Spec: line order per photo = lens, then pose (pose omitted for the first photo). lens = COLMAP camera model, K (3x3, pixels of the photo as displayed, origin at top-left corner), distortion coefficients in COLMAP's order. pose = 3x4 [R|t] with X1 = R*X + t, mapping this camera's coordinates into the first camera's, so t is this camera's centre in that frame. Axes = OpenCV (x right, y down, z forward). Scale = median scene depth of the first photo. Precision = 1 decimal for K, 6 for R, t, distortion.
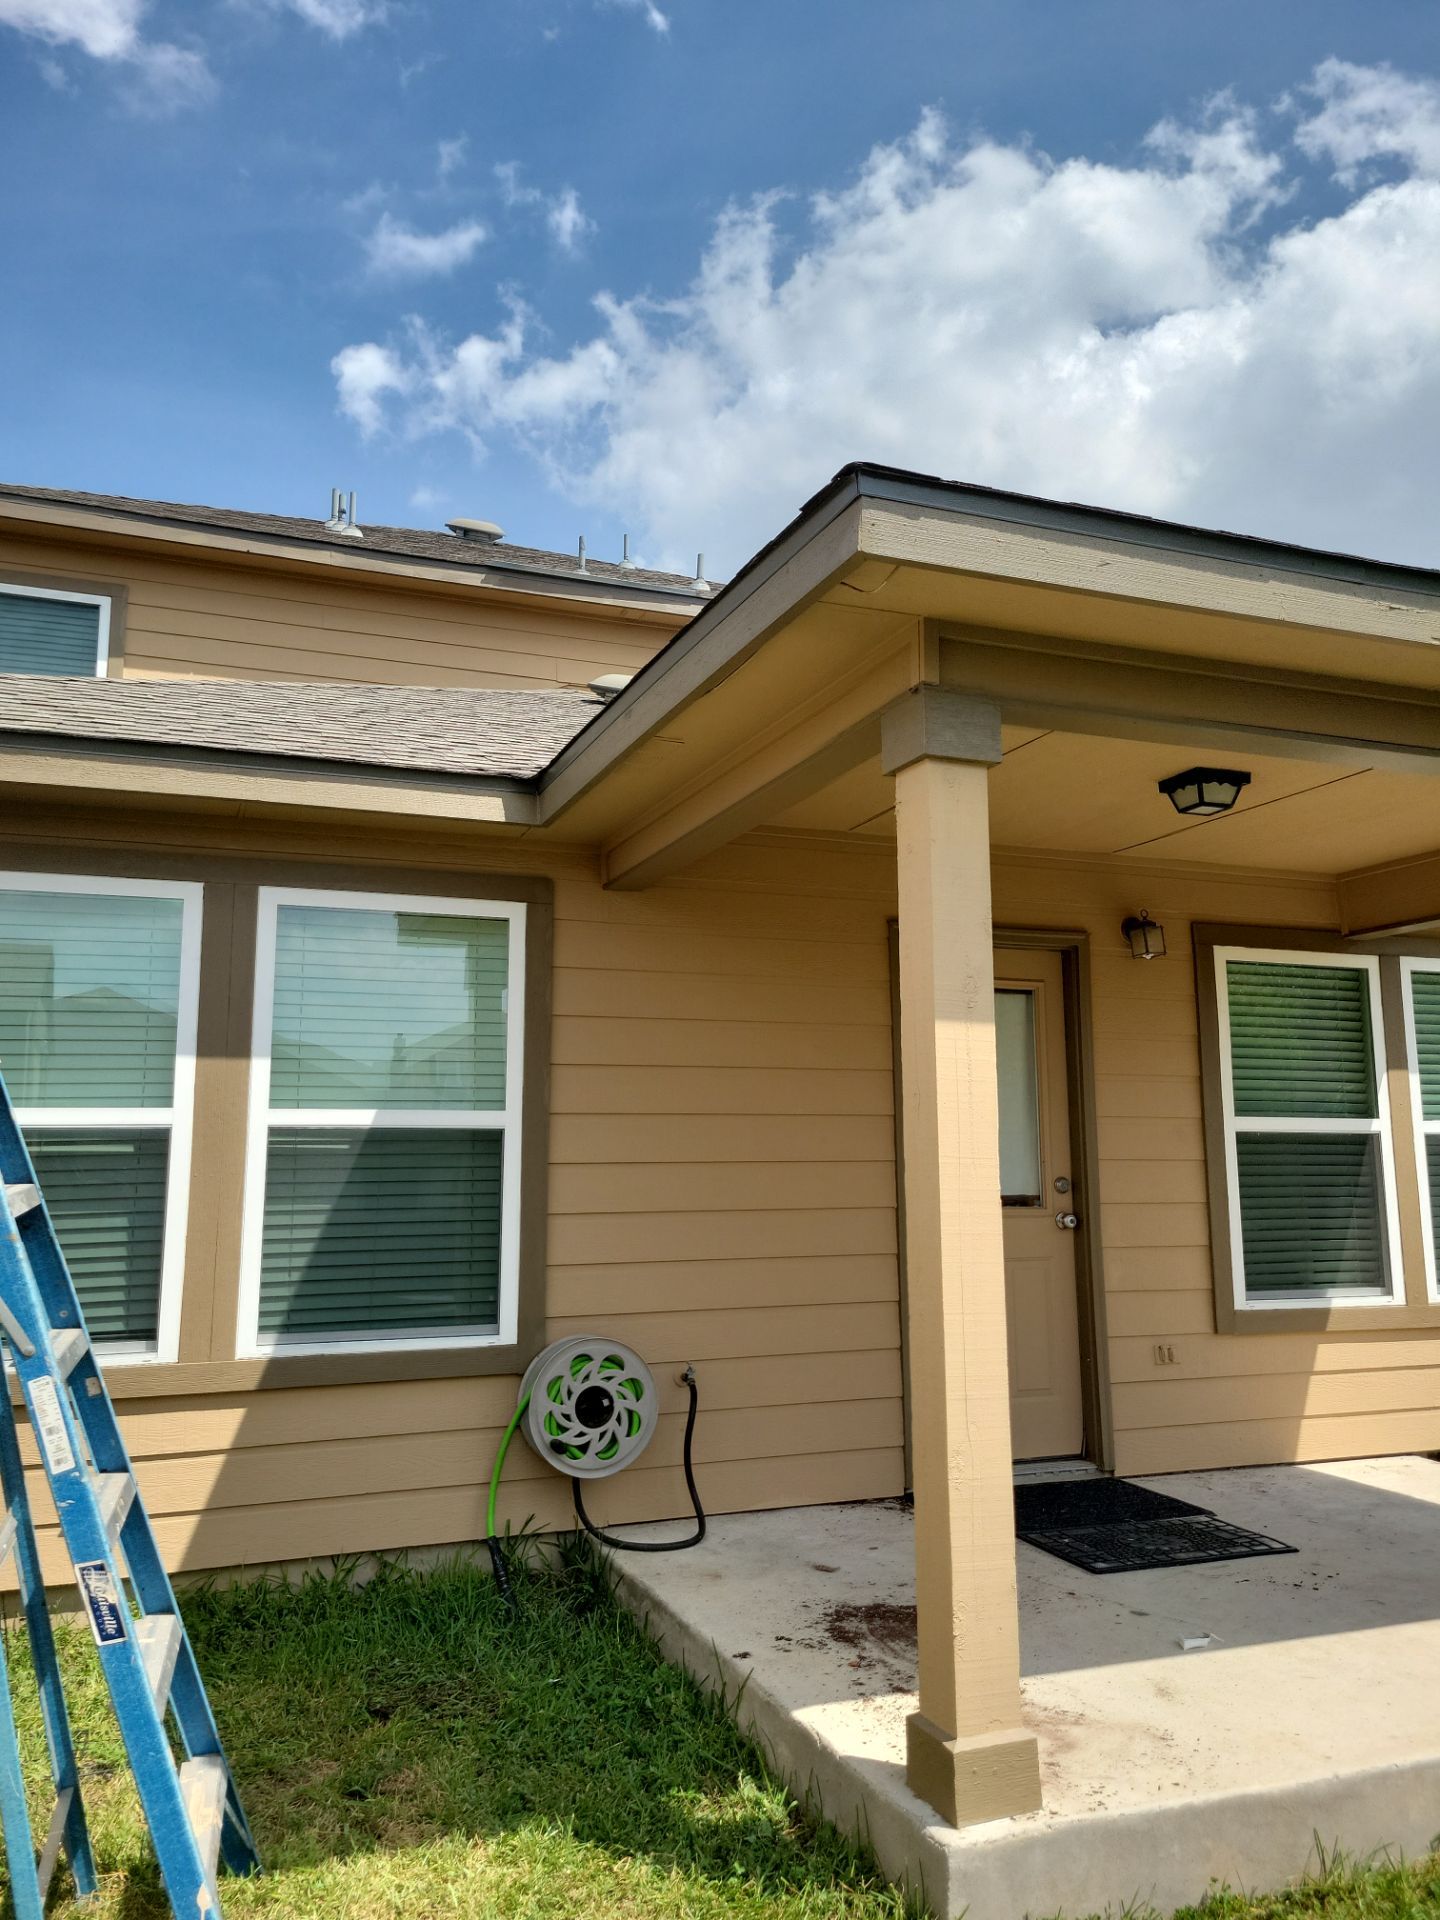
lens RADIAL K [[1466.5, 0, 765.3], [0, 1466.5, 926.3], [0, 0, 1]] dist [0.028117, -0.005466]
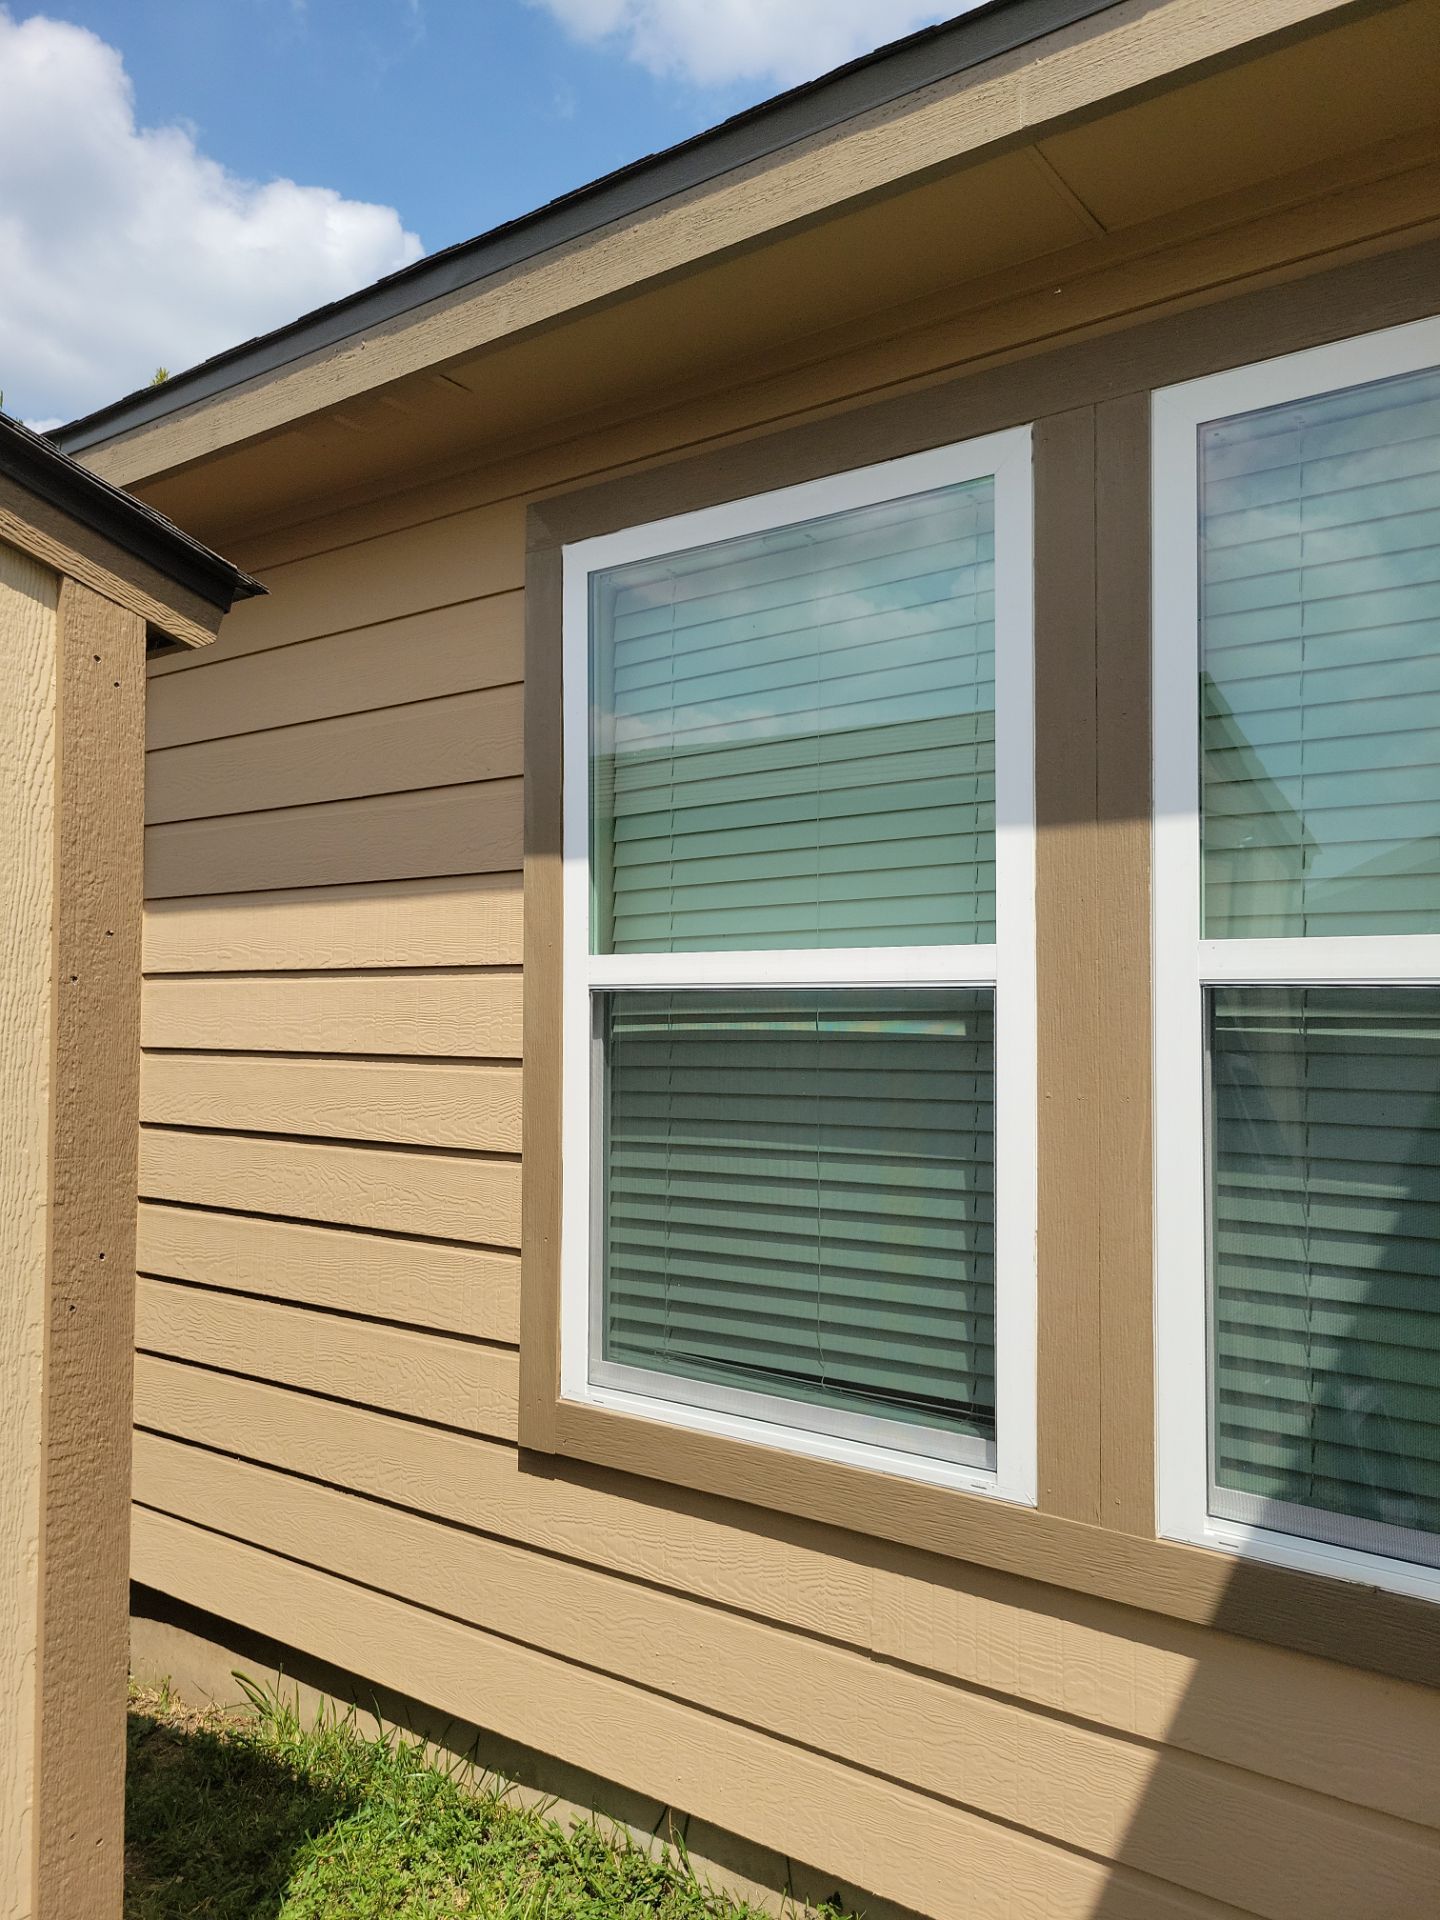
lens RADIAL K [[1449.4, 0, 708.8], [0, 1449.4, 977.8], [0, 0, 1]] dist [0.056049, -0.033340]
pose [[0.488200, -0.011201, -0.872660, -0.056240], [0.132097, 0.989346, 0.061202, 0.092849], [0.862677, -0.145155, 0.484478, 0.691379]]
